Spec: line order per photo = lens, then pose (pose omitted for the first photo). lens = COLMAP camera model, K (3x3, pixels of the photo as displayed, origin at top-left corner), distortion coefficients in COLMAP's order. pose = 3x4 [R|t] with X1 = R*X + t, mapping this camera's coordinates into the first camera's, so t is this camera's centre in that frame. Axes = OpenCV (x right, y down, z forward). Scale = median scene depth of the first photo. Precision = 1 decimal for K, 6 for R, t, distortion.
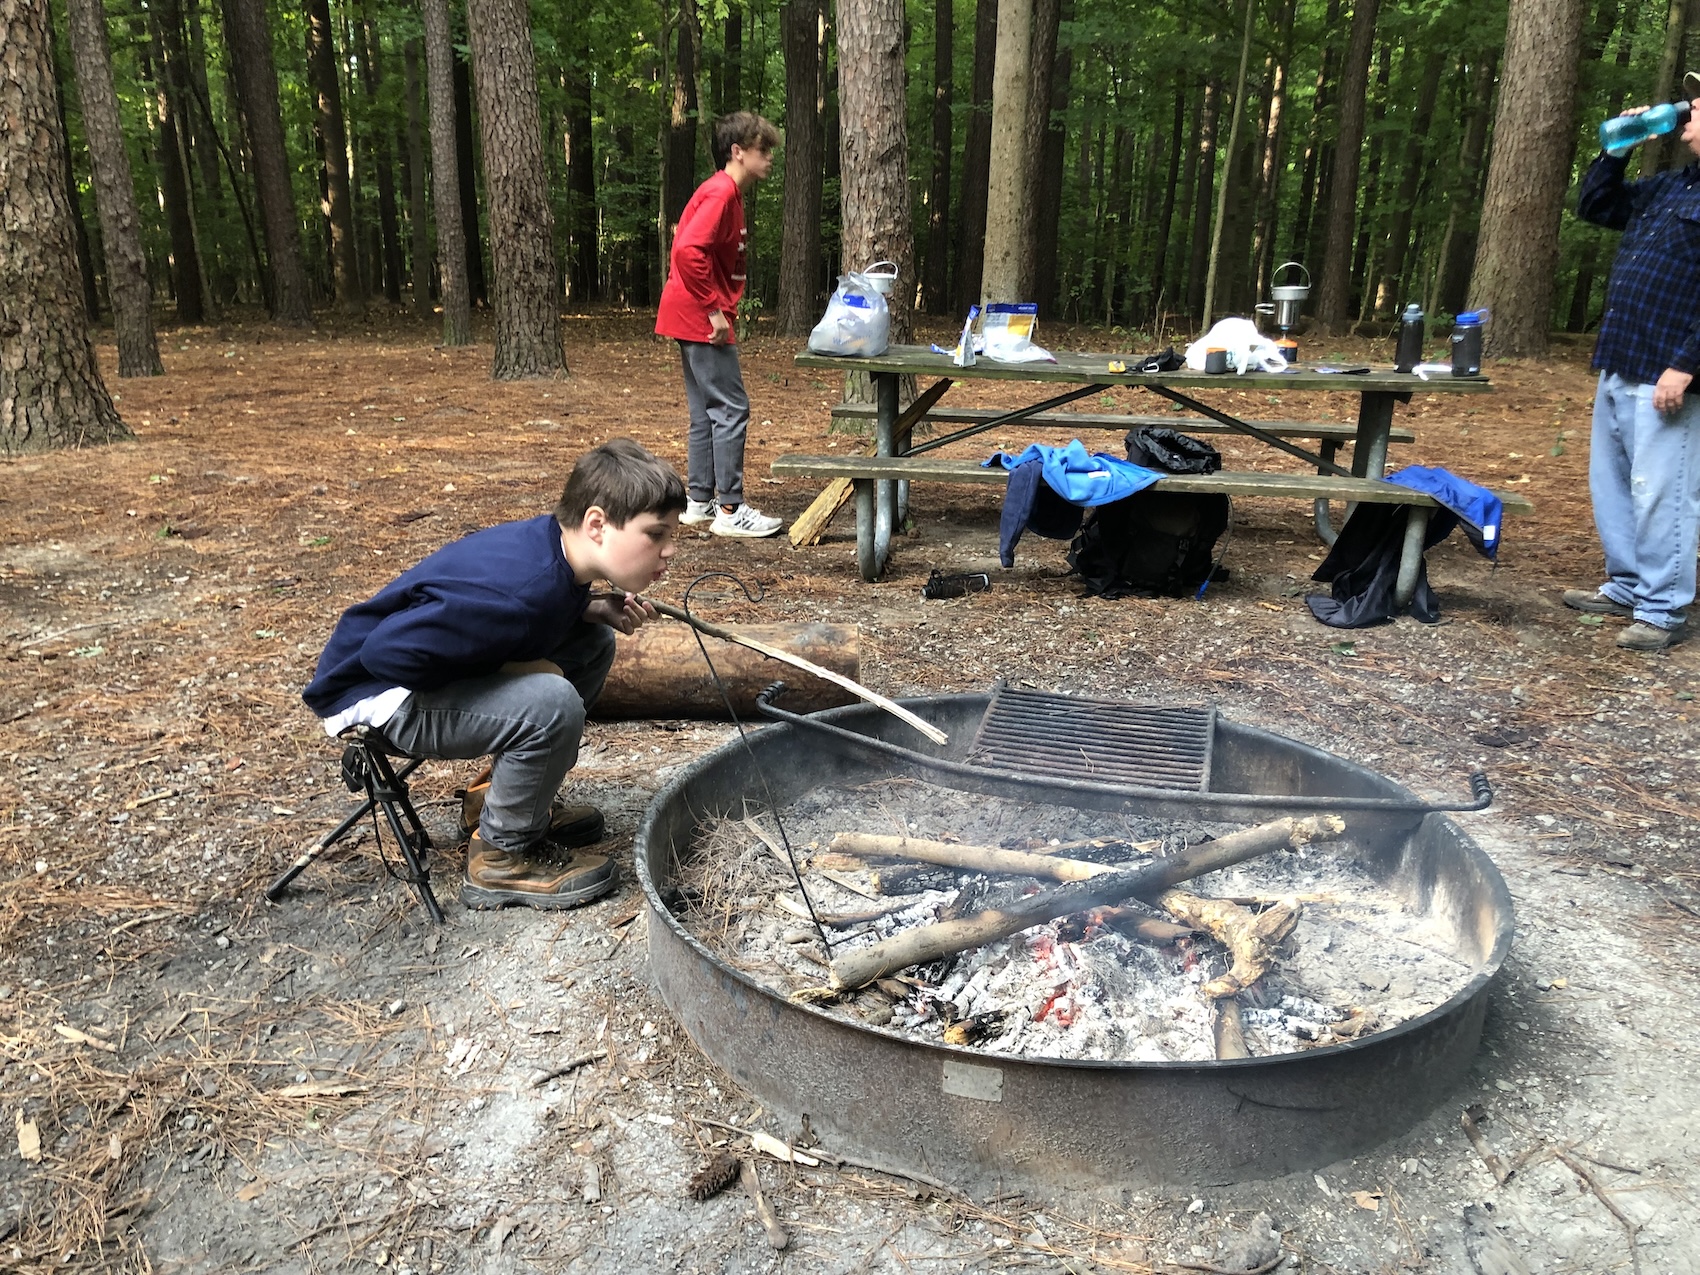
lens RADIAL K [[1394.9, 0, 846.6], [0, 1394.9, 641.3], [0, 0, 1]] dist [0.023367, -0.006655]
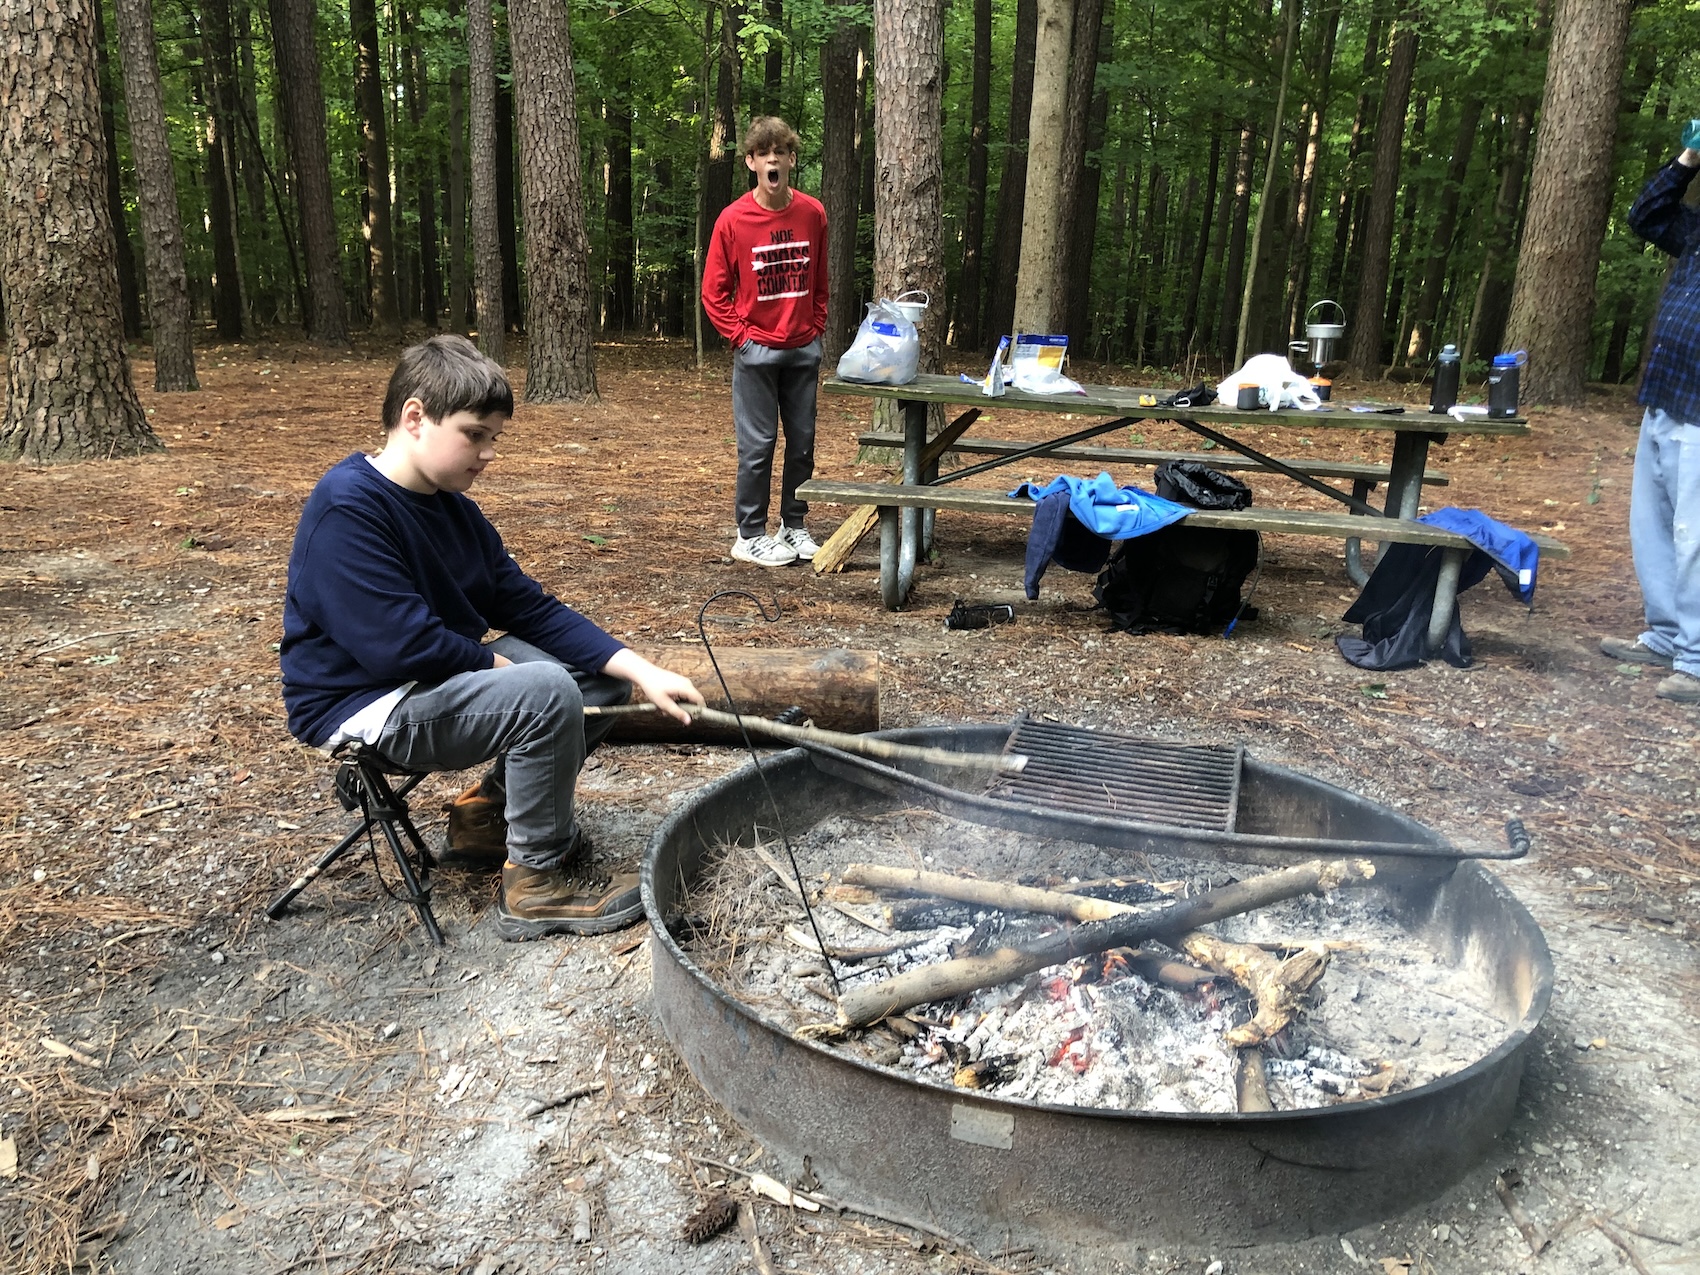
lens RADIAL K [[1392.7, 0, 850.0], [0, 1392.7, 637.5], [0, 0, 1]] dist [0.030134, -0.019965]
pose [[0.999535, 0.026418, -0.015239, 0.001363], [-0.026808, 0.999304, -0.025934, 0.001780], [0.014543, 0.026331, 0.999547, 0.008827]]
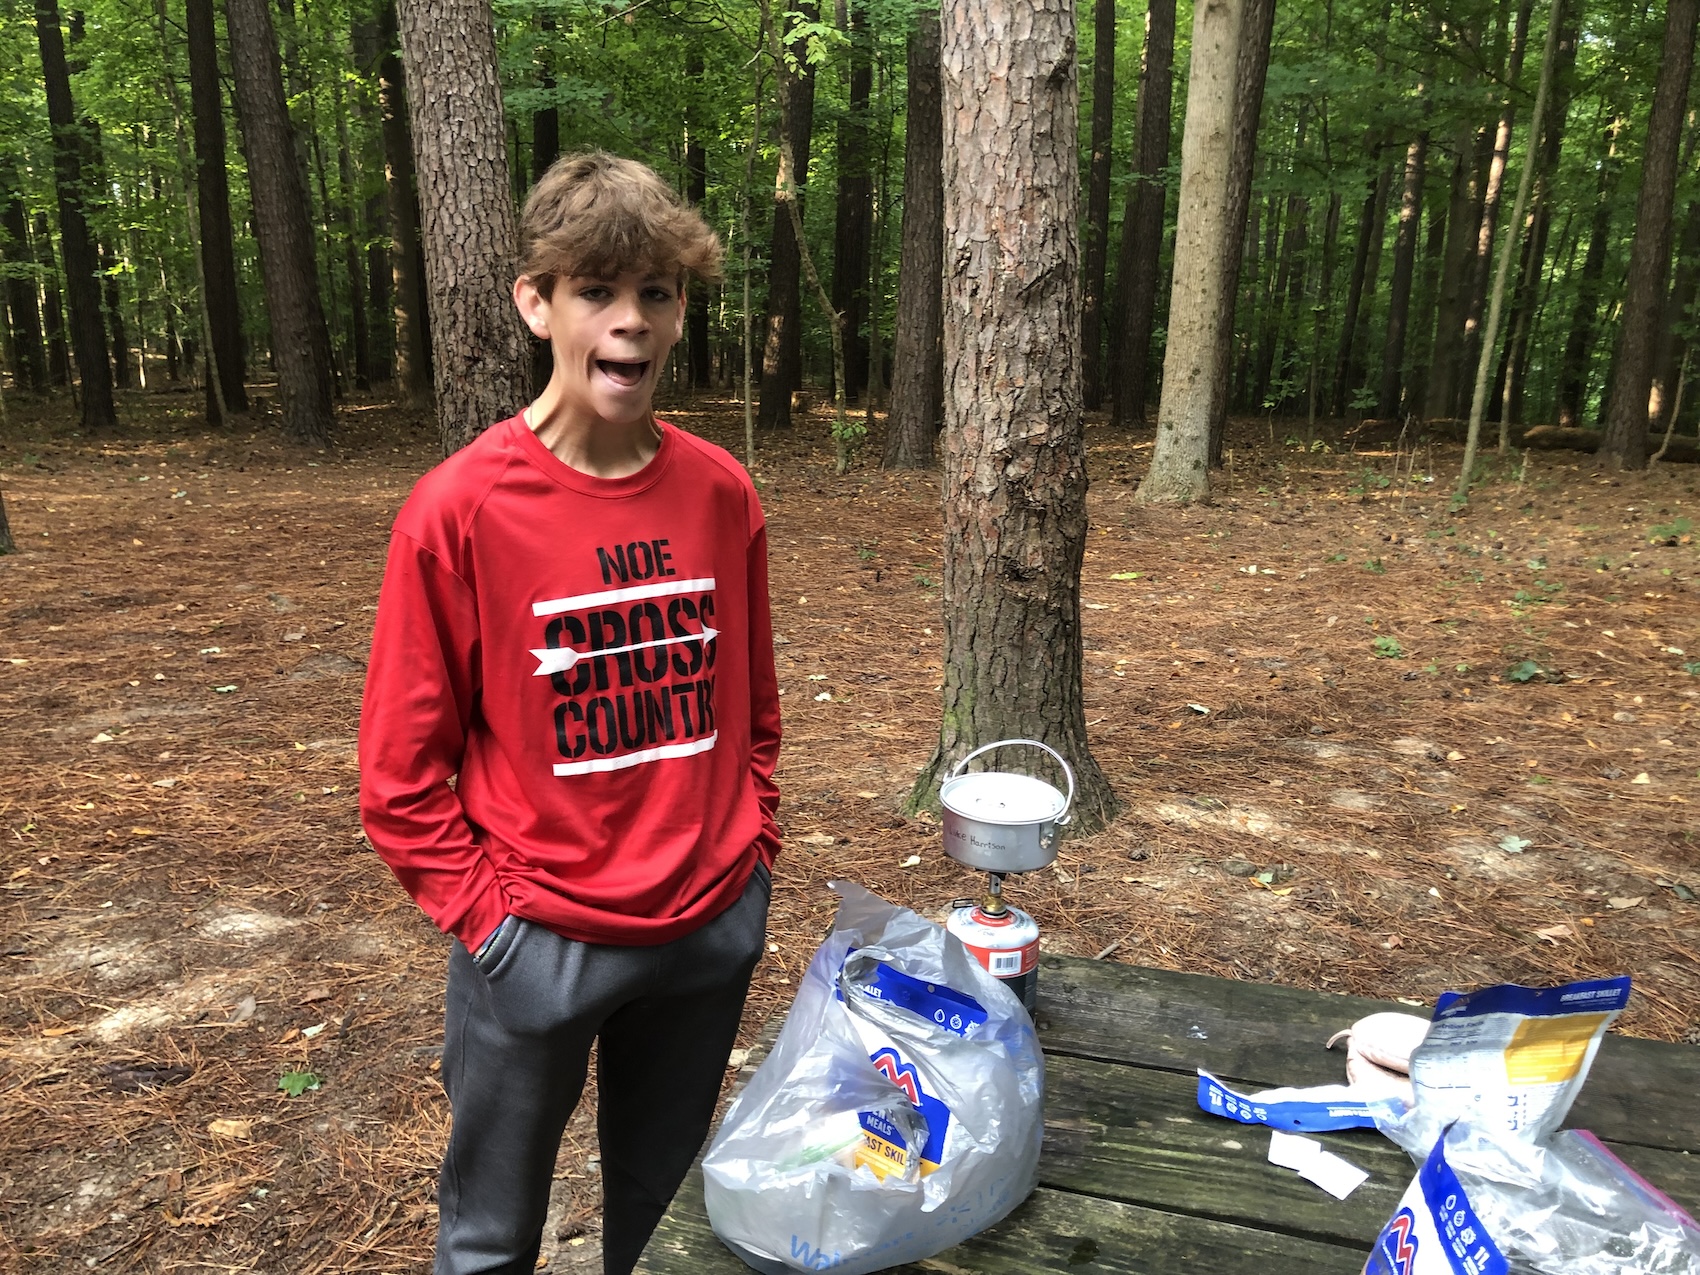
lens RADIAL K [[1392.7, 0, 850.0], [0, 1392.7, 637.5], [0, 0, 1]] dist [0.030134, -0.019965]
pose [[0.995135, 0.026106, -0.094999, 0.013449], [-0.030156, 0.998685, -0.041449, -0.208316], [0.093792, 0.044112, 0.994614, 0.528286]]
